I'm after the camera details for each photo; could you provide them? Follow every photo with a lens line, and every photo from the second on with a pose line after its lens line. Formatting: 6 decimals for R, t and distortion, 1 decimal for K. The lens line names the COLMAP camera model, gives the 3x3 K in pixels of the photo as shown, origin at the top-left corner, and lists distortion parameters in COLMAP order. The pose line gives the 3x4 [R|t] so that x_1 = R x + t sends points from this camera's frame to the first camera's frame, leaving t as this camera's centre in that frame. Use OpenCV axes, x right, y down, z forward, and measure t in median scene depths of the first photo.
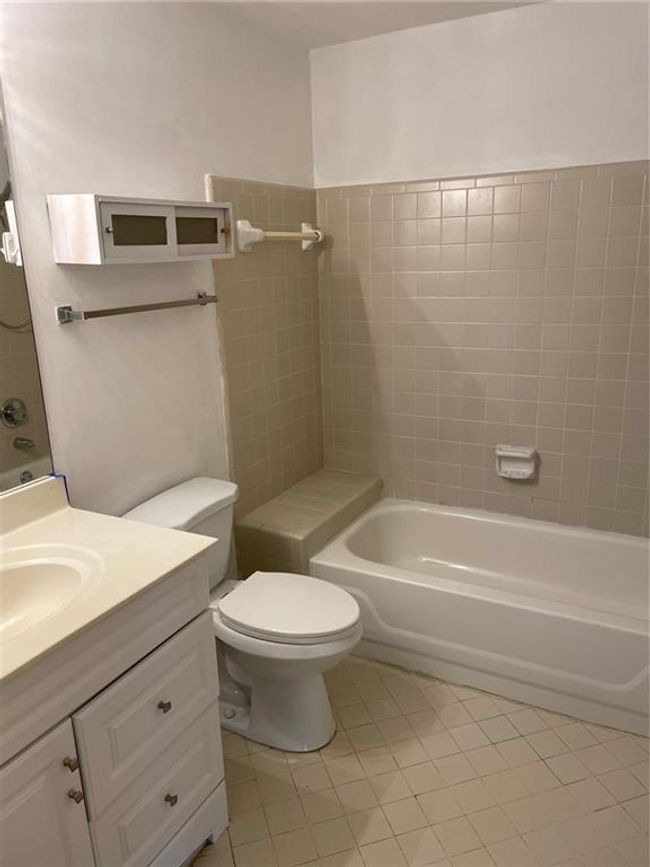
lens RADIAL K [[657.2, 0, 325.2], [0, 657.2, 427.9], [0, 0, 1]] dist [0.002078, -0.000530]
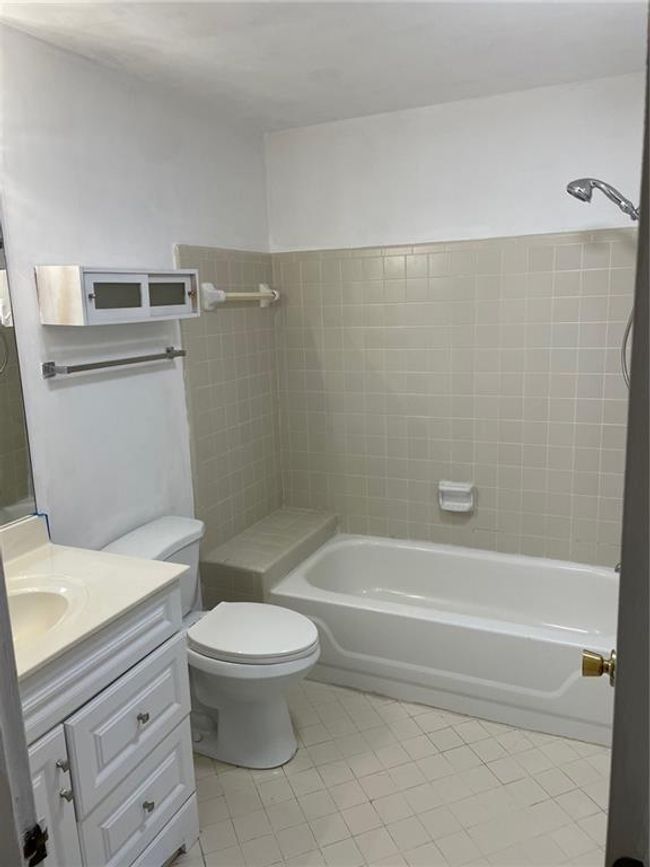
lens RADIAL K [[657.2, 0, 325.2], [0, 657.2, 427.9], [0, 0, 1]] dist [0.002078, -0.000530]
pose [[0.997746, -0.014798, 0.065452, -0.001489], [0.019311, 0.997439, -0.068862, 0.011179], [-0.064265, 0.069970, 0.995477, -0.115738]]
